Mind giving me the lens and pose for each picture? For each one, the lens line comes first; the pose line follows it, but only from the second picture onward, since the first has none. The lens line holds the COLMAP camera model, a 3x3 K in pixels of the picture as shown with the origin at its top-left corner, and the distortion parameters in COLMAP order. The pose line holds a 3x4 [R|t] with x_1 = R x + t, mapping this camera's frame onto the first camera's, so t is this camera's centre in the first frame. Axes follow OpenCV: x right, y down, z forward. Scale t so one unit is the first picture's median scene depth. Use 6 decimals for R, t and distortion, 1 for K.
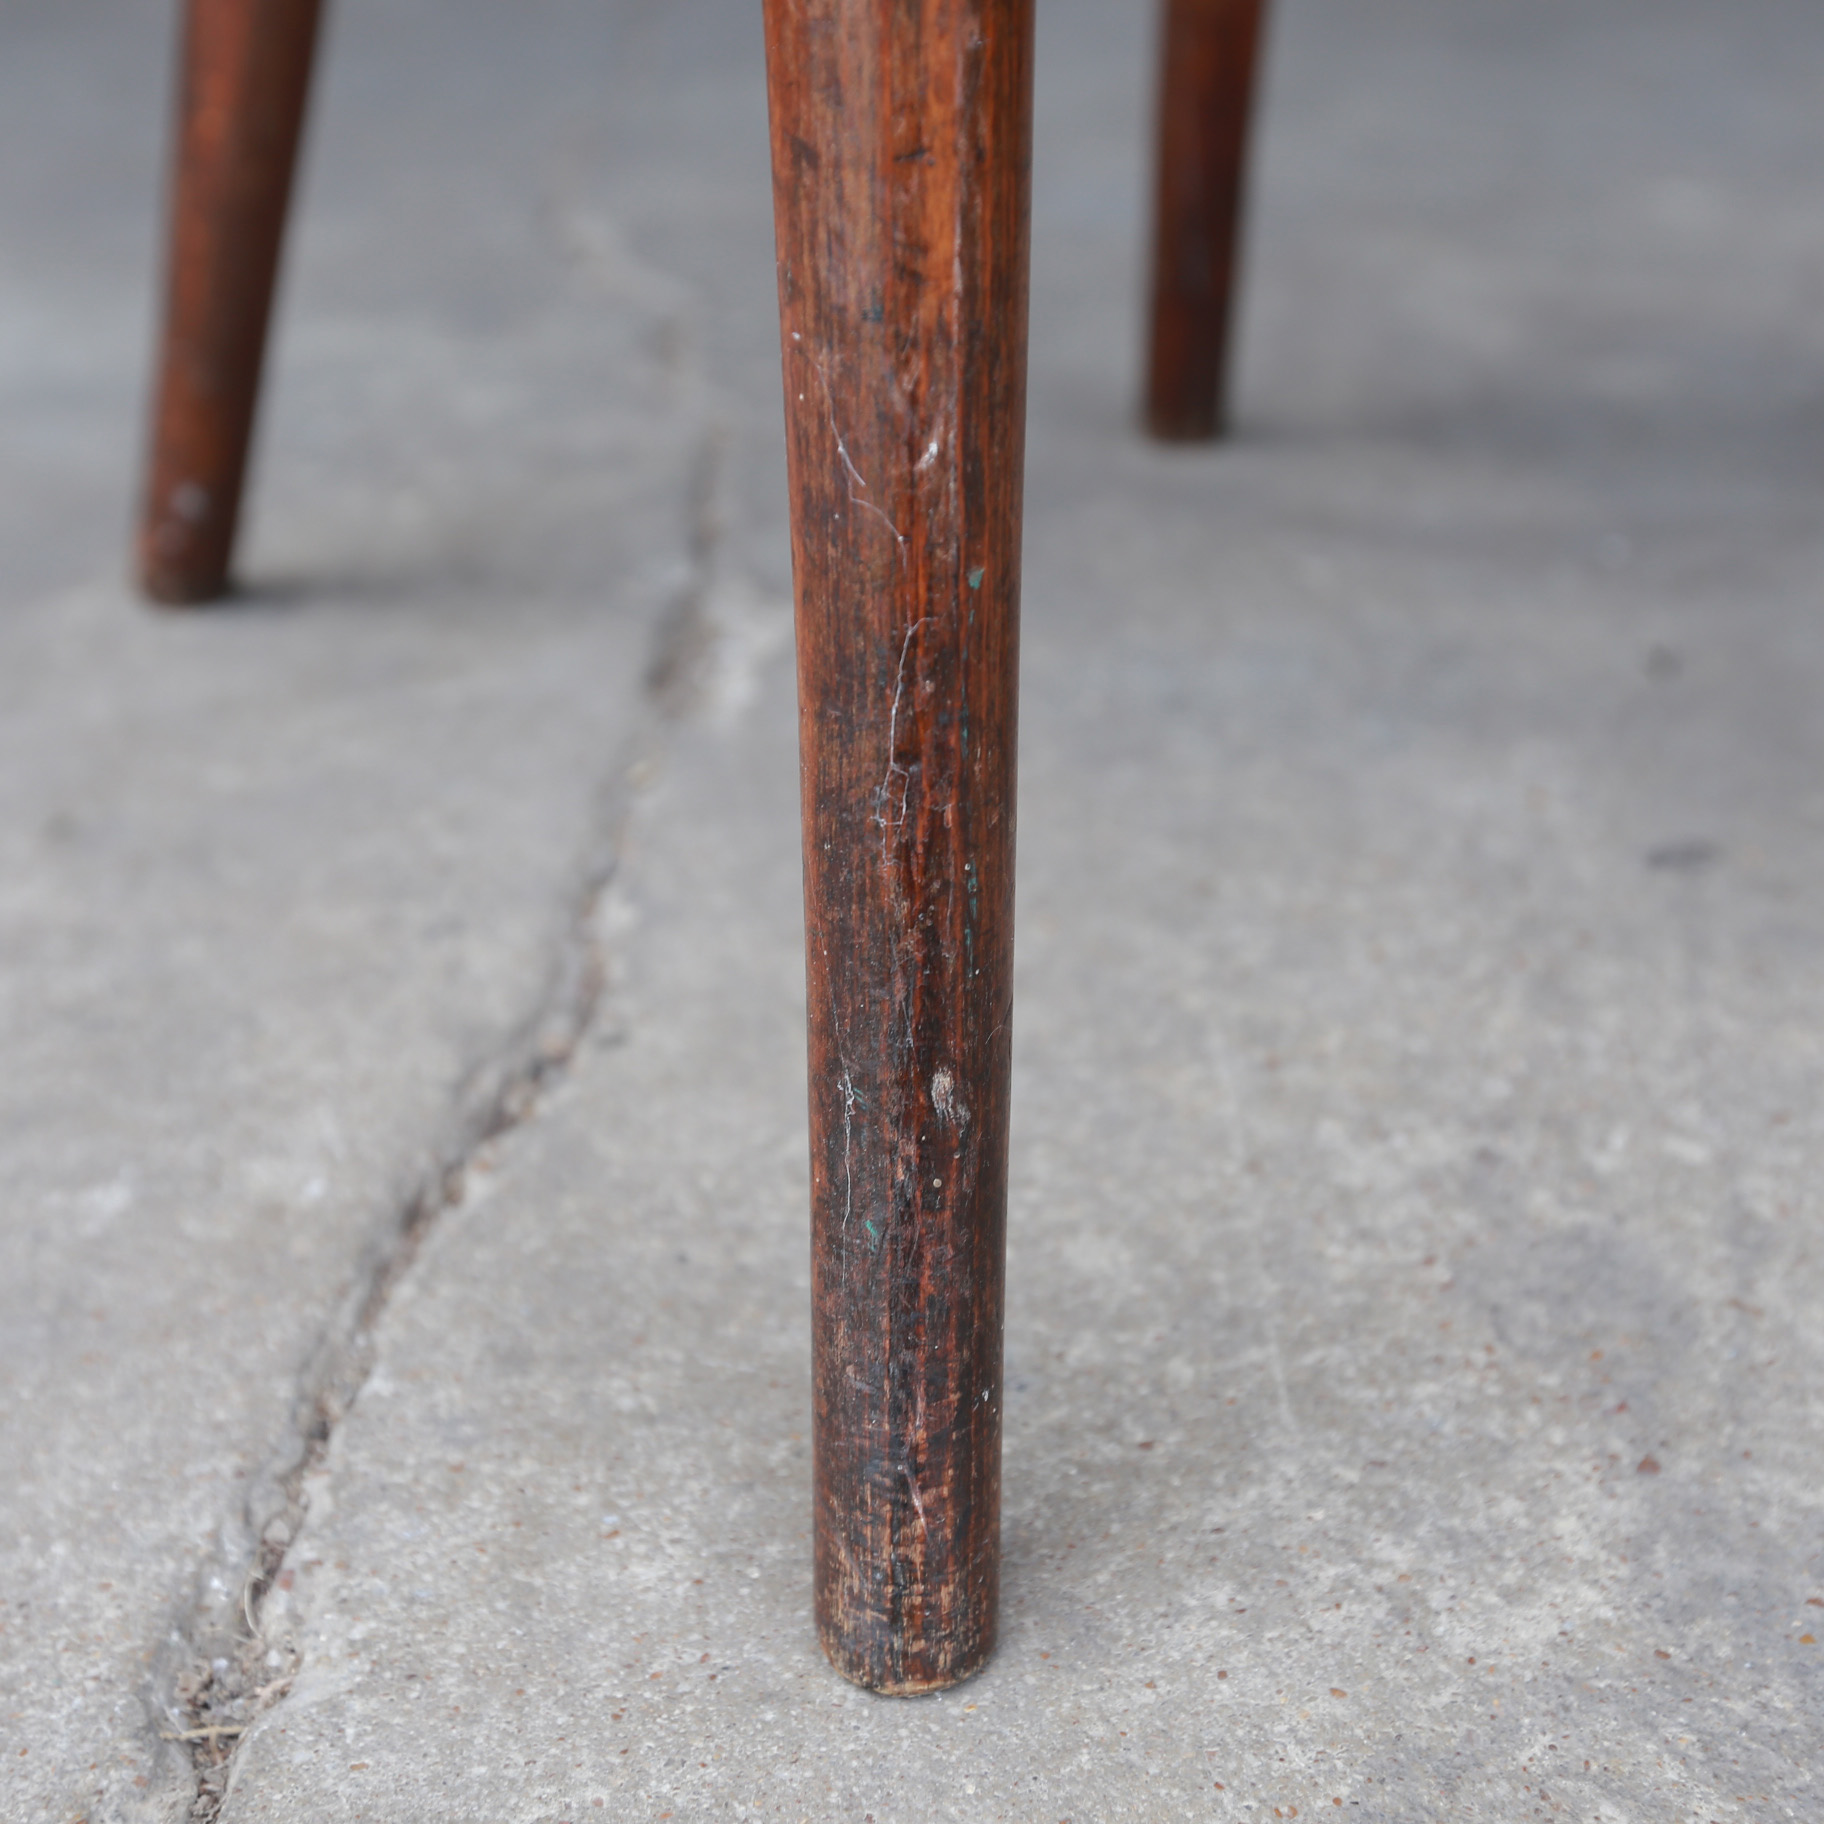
lens RADIAL K [[2574.2, 0, 912.0], [0, 2574.2, 912.0], [0, 0, 1]] dist [-0.017900, 0.144797]
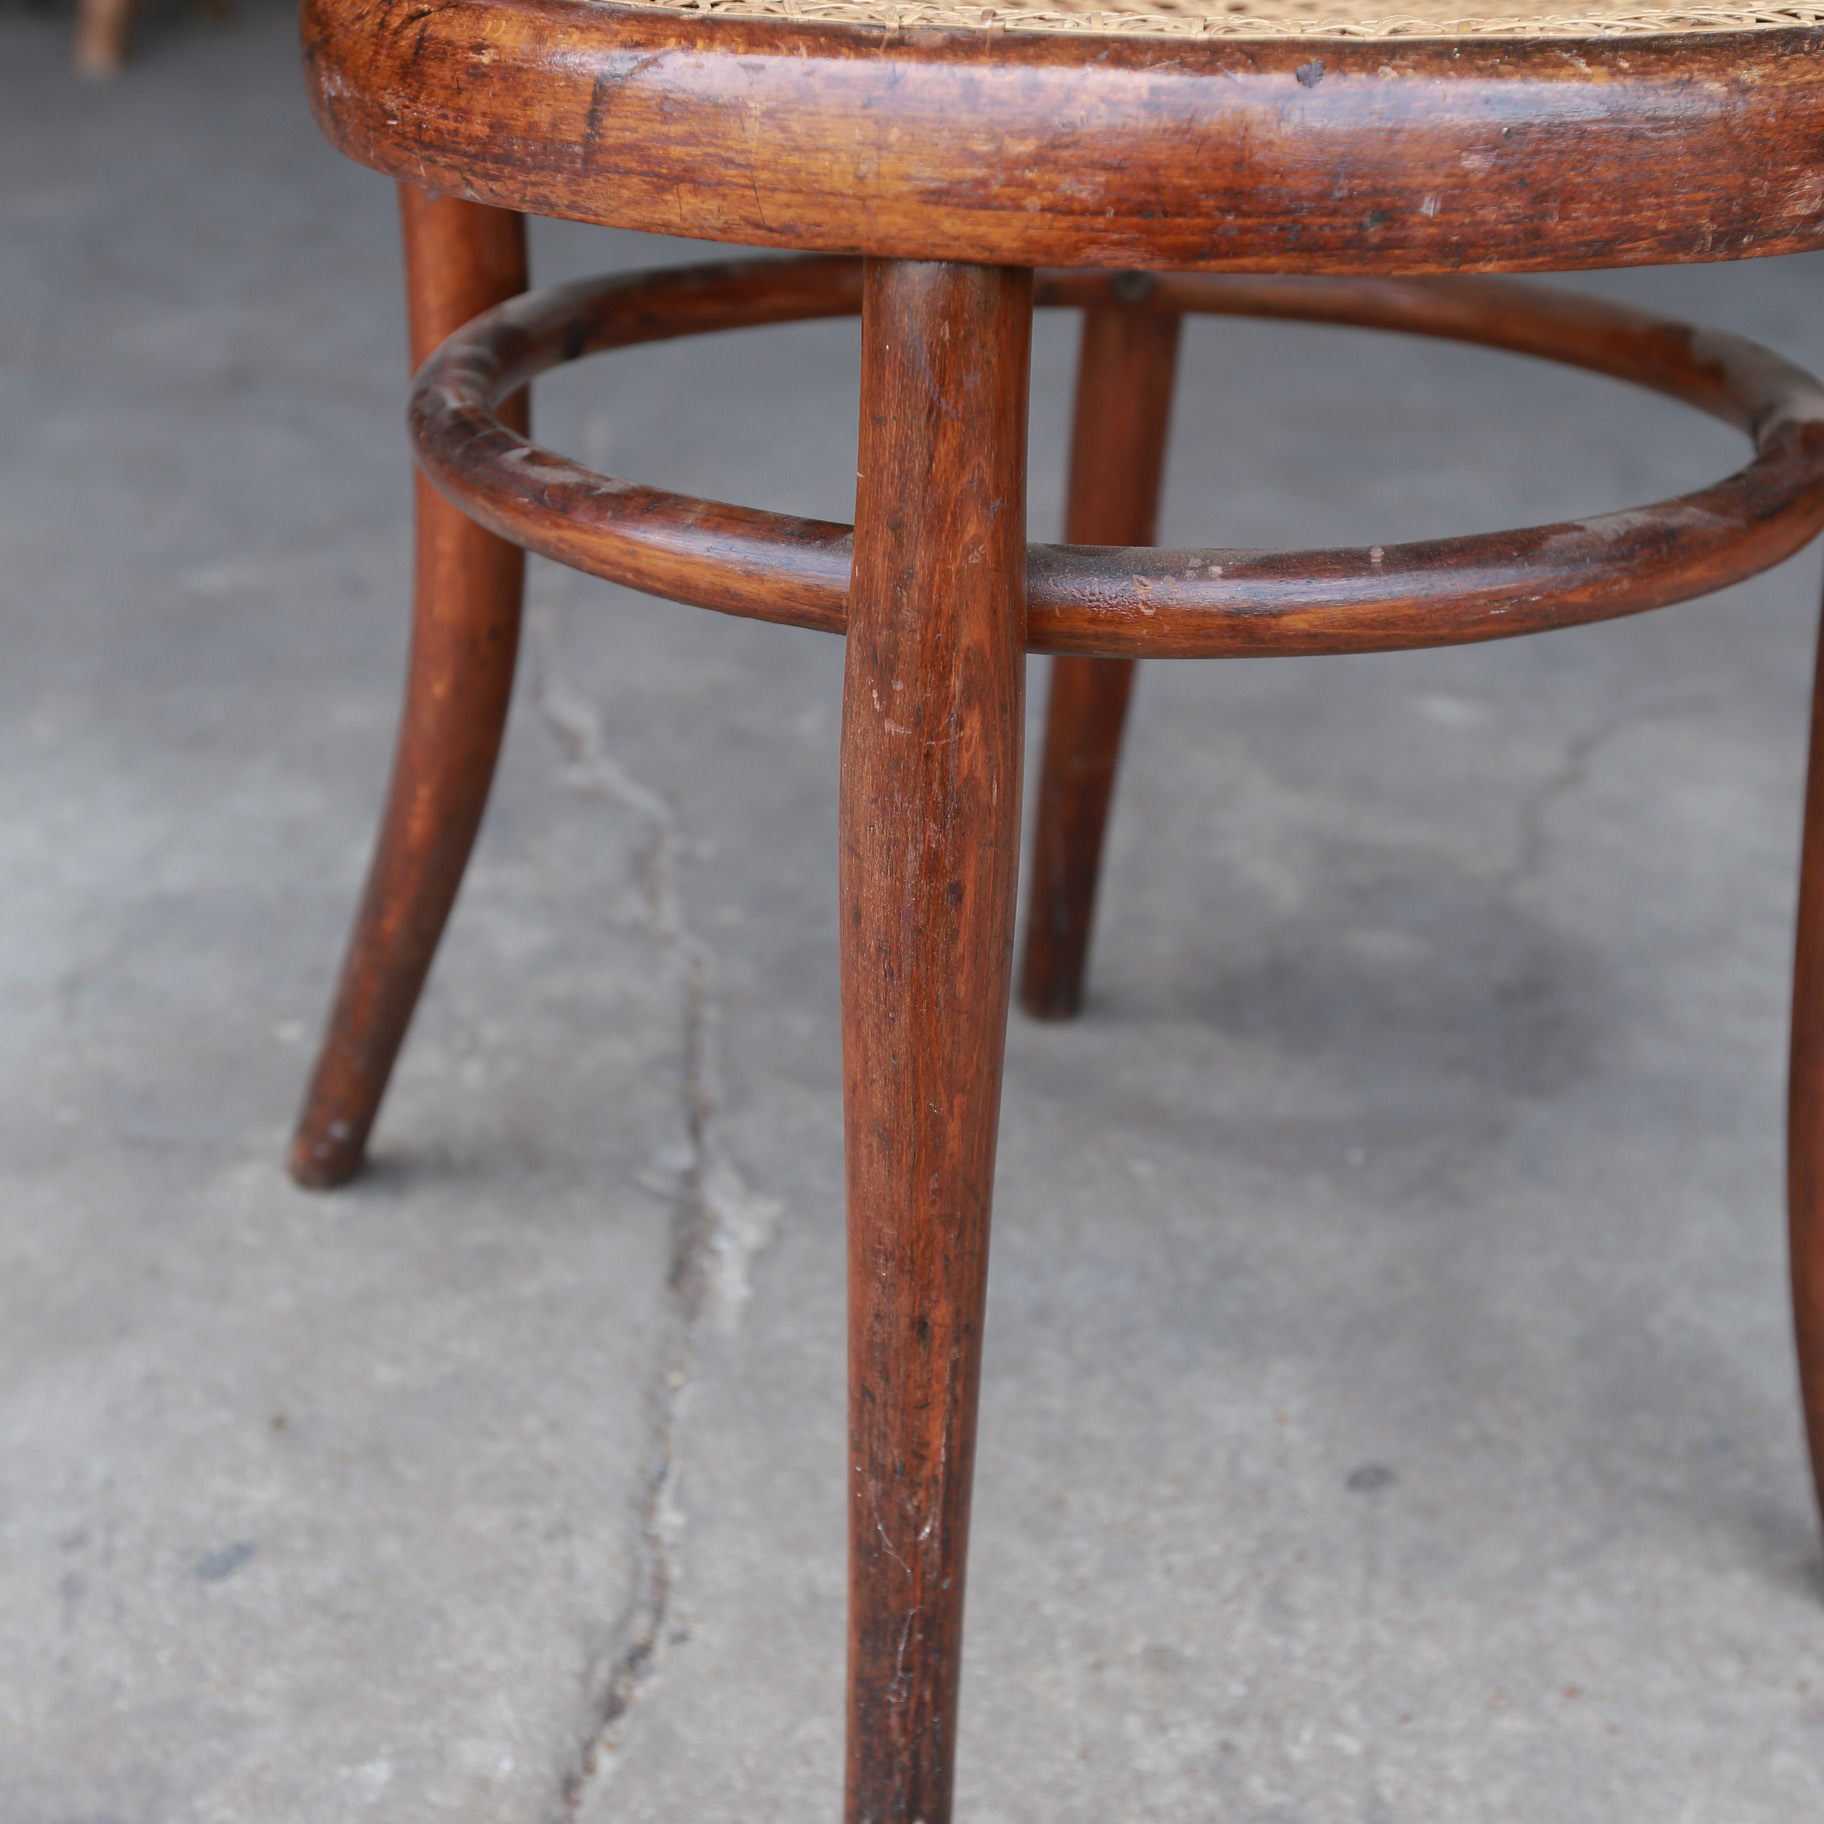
lens RADIAL K [[2578.5, 0, 910.1], [0, 2578.5, 899.7], [0, 0, 1]] dist [-0.009337, 0.131879]
pose [[0.998076, 0.024609, 0.056910, -0.087517], [-0.023624, 0.999560, -0.017918, -0.425817], [-0.057326, 0.016539, 0.998219, -0.661332]]
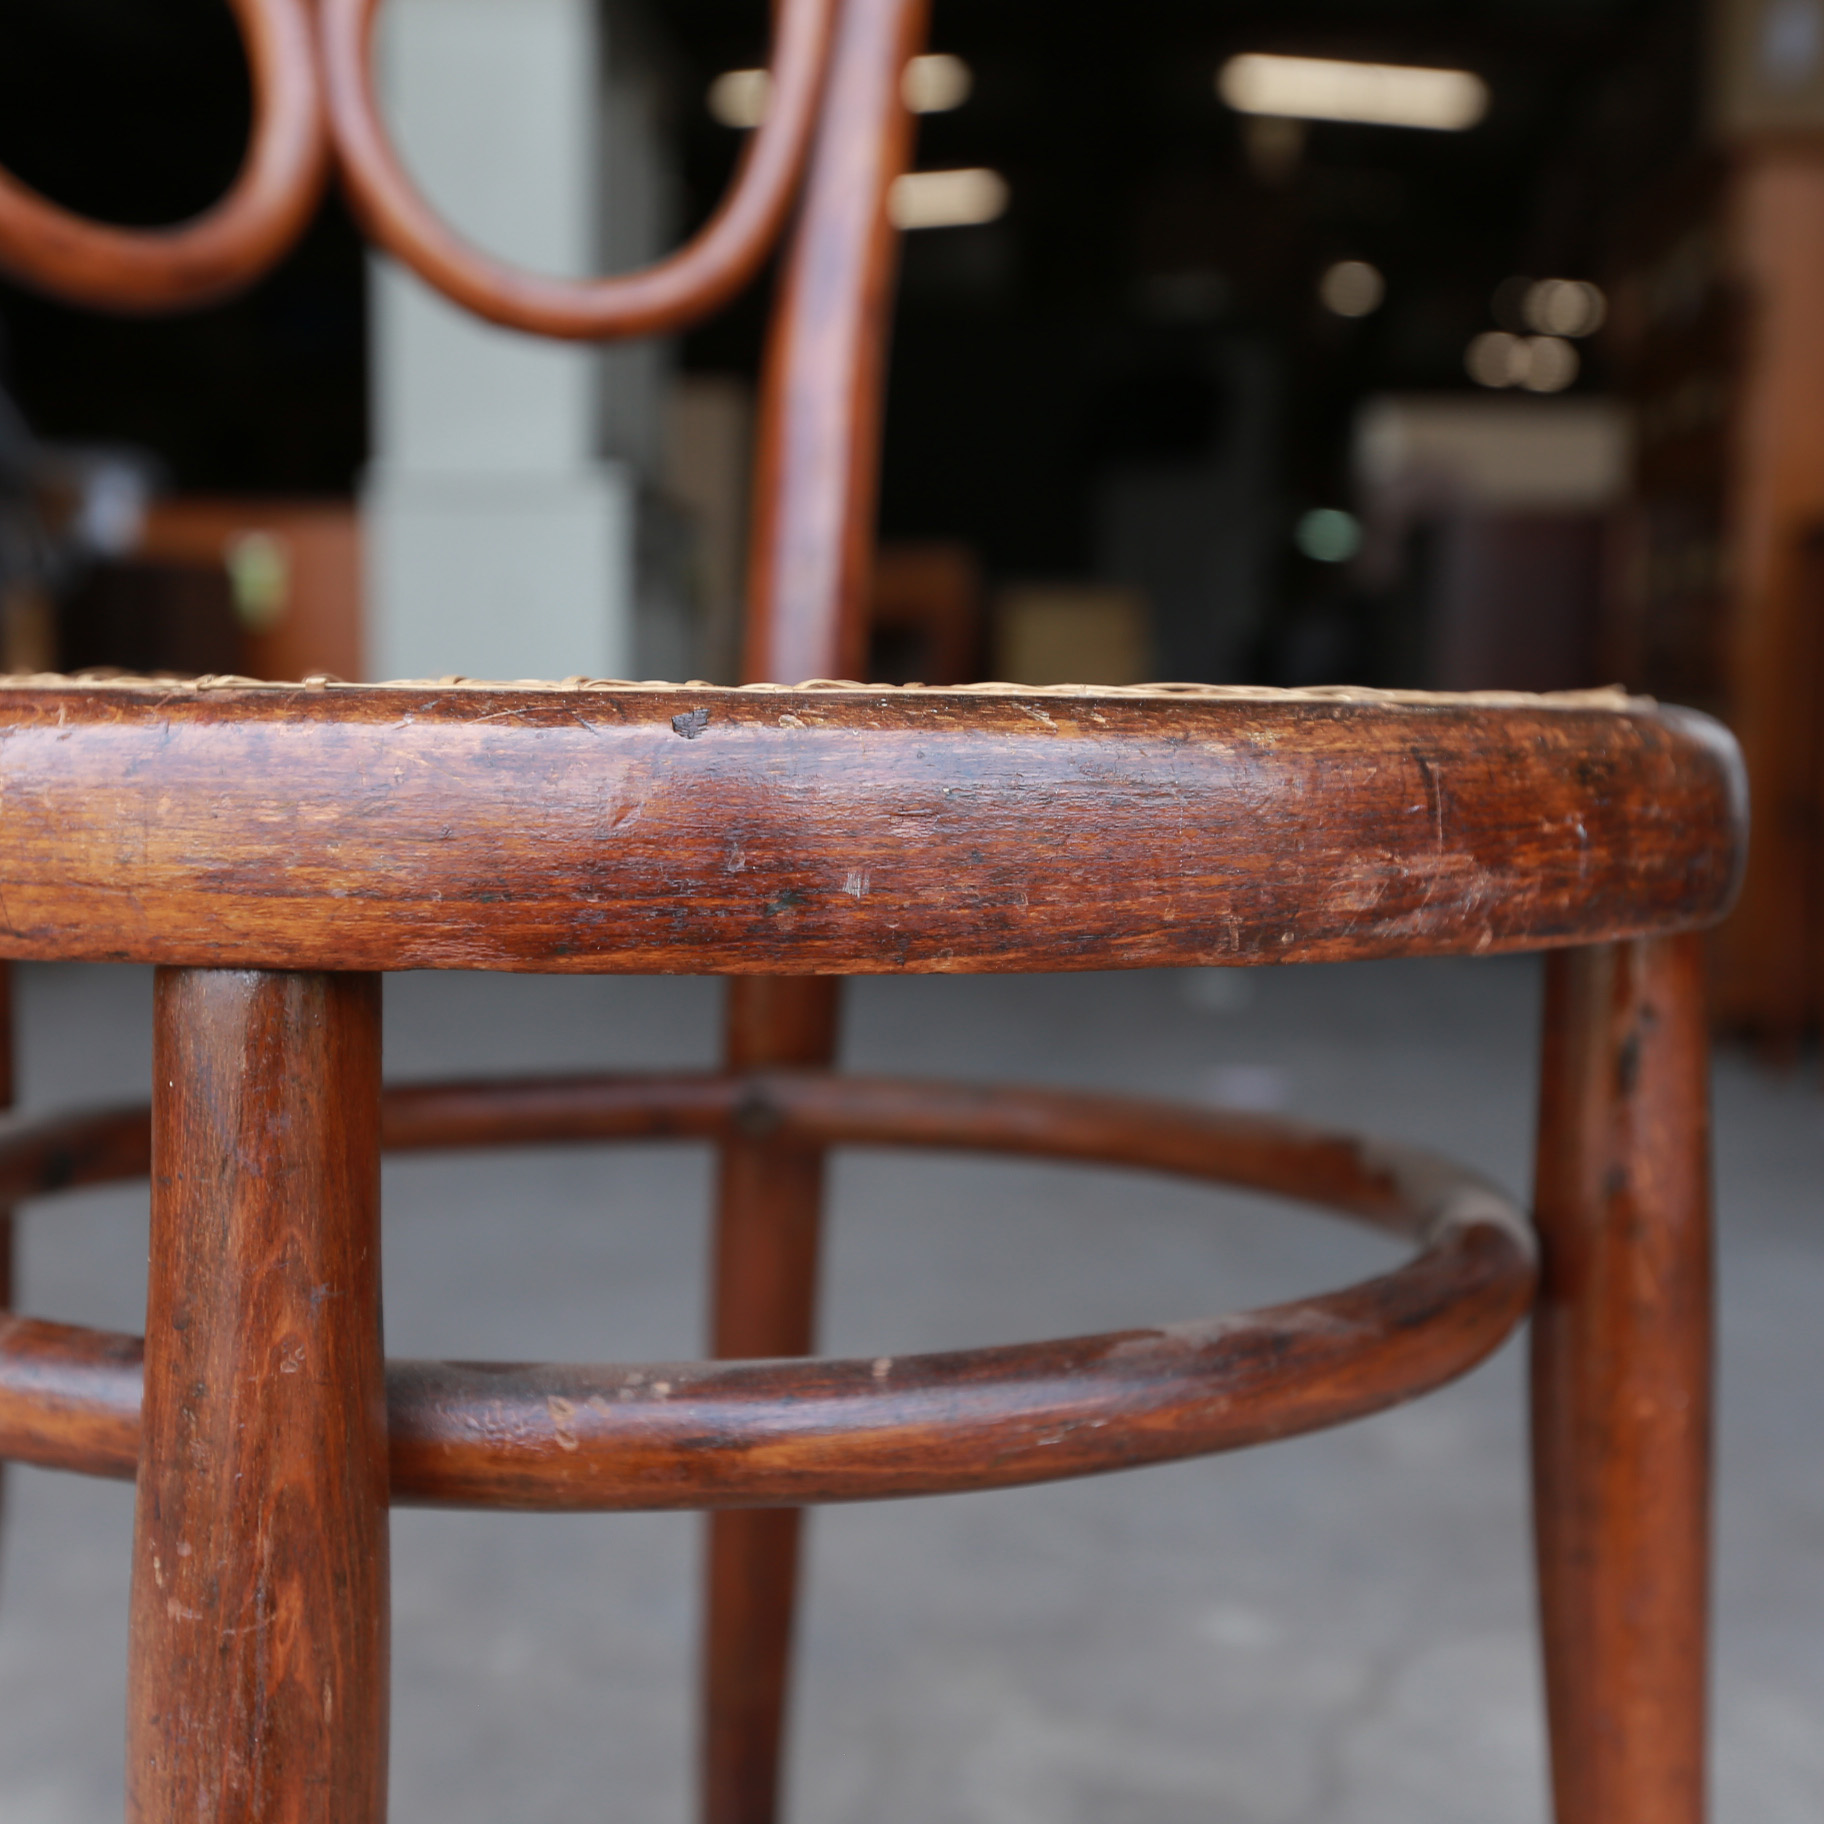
lens RADIAL K [[2574.2, 0, 912.0], [0, 2574.2, 912.0], [0, 0, 1]] dist [-0.017900, 0.144797]
pose [[0.995012, 0.035408, 0.093262, 0.123653], [0.001146, 0.930770, -0.365605, -0.430204], [-0.099750, 0.363888, 0.926086, -0.366292]]
